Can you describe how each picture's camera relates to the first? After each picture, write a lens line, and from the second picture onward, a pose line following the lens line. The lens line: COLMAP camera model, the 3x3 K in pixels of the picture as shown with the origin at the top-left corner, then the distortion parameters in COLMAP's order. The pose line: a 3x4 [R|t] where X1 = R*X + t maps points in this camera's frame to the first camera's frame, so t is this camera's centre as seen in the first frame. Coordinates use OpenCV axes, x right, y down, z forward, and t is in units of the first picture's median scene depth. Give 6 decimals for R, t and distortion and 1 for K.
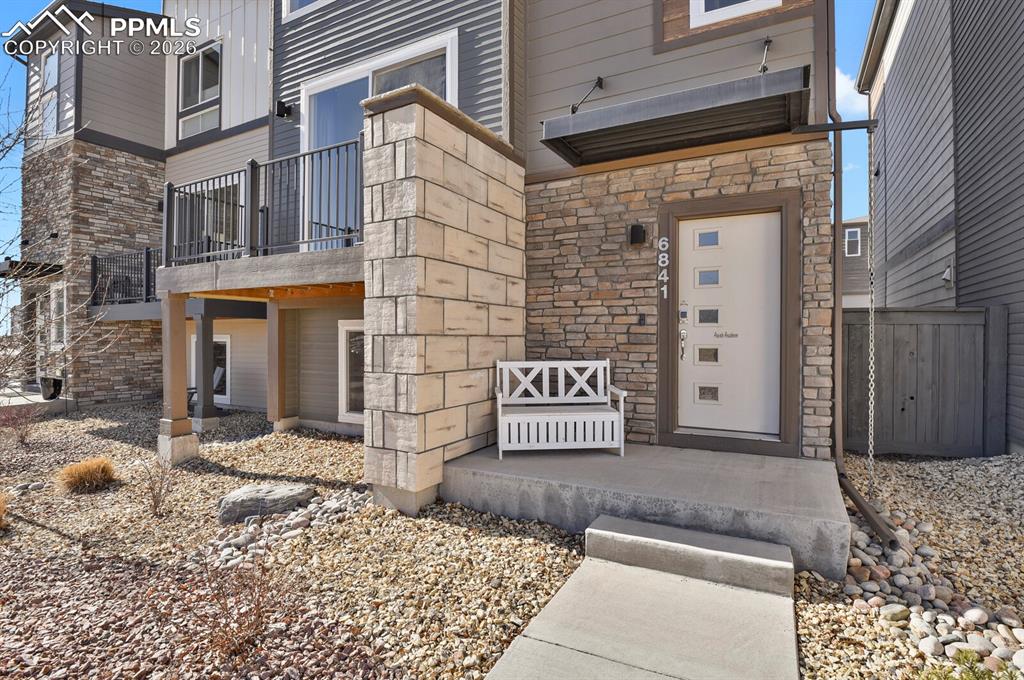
lens RADIAL K [[499.7, 0, 518.1], [0, 499.7, 334.6], [0, 0, 1]] dist [-0.022352, -0.005282]
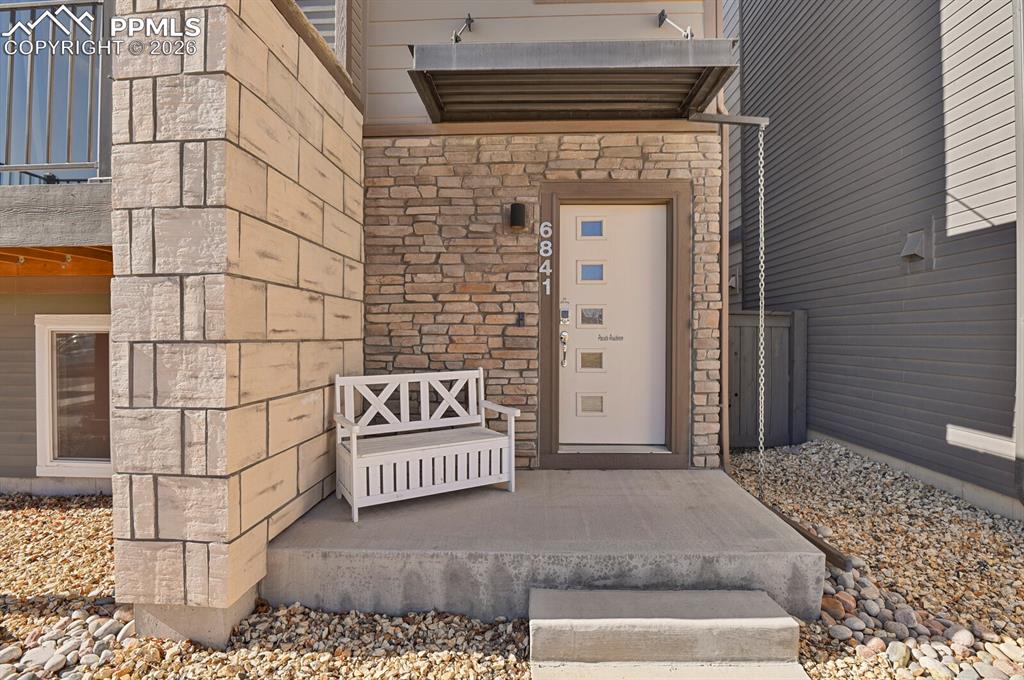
lens RADIAL K [[499.7, 0, 518.1], [0, 499.7, 334.6], [0, 0, 1]] dist [-0.022352, -0.005282]
pose [[0.897939, -0.002190, 0.440114, -0.139287], [0.001268, 0.999996, 0.002387, -0.007939], [-0.440118, -0.001586, 0.897939, 0.300989]]
